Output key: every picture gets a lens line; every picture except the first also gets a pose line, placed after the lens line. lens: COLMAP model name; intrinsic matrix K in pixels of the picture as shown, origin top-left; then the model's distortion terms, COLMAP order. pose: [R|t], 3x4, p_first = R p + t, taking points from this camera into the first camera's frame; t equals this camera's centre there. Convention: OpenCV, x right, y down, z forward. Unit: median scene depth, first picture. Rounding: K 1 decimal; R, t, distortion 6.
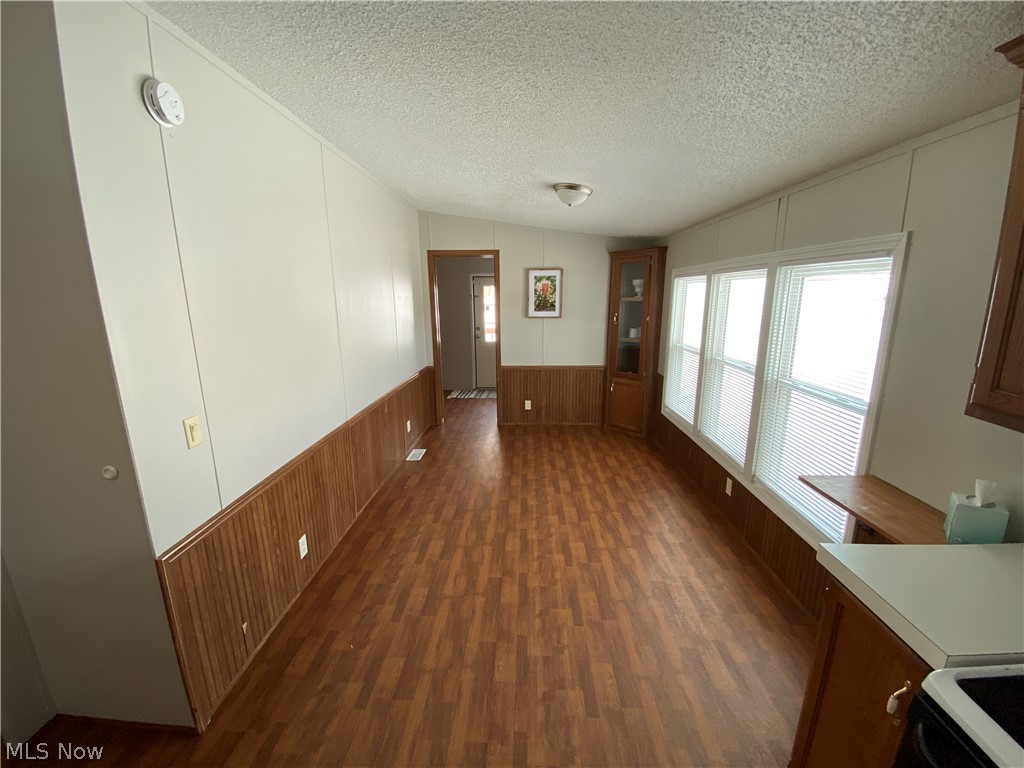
lens RADIAL K [[419.3, 0, 503.5], [0, 419.3, 389.2], [0, 0, 1]] dist [-0.008156, -0.001523]
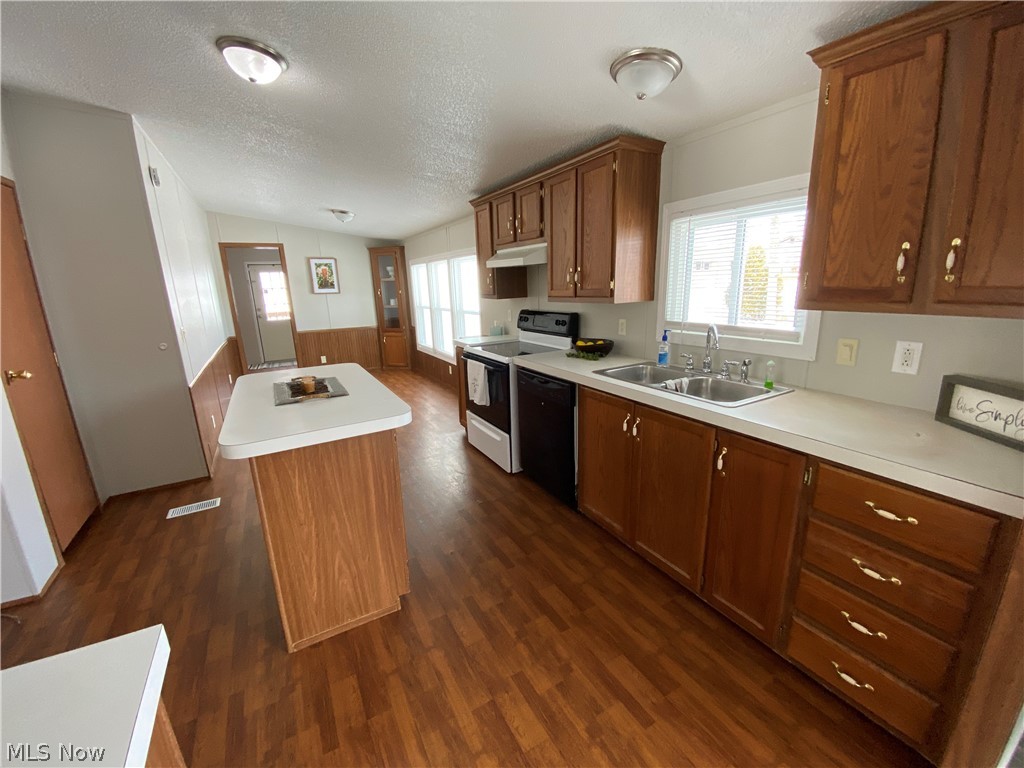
lens RADIAL K [[419.3, 0, 531.5], [0, 419.3, 389.4], [0, 0, 1]] dist [-0.008156, -0.001523]
pose [[0.820283, -0.154106, 0.550805, -0.163151], [0.143727, 0.987655, 0.062285, 0.158909], [-0.553604, 0.028074, 0.832307, -0.536597]]
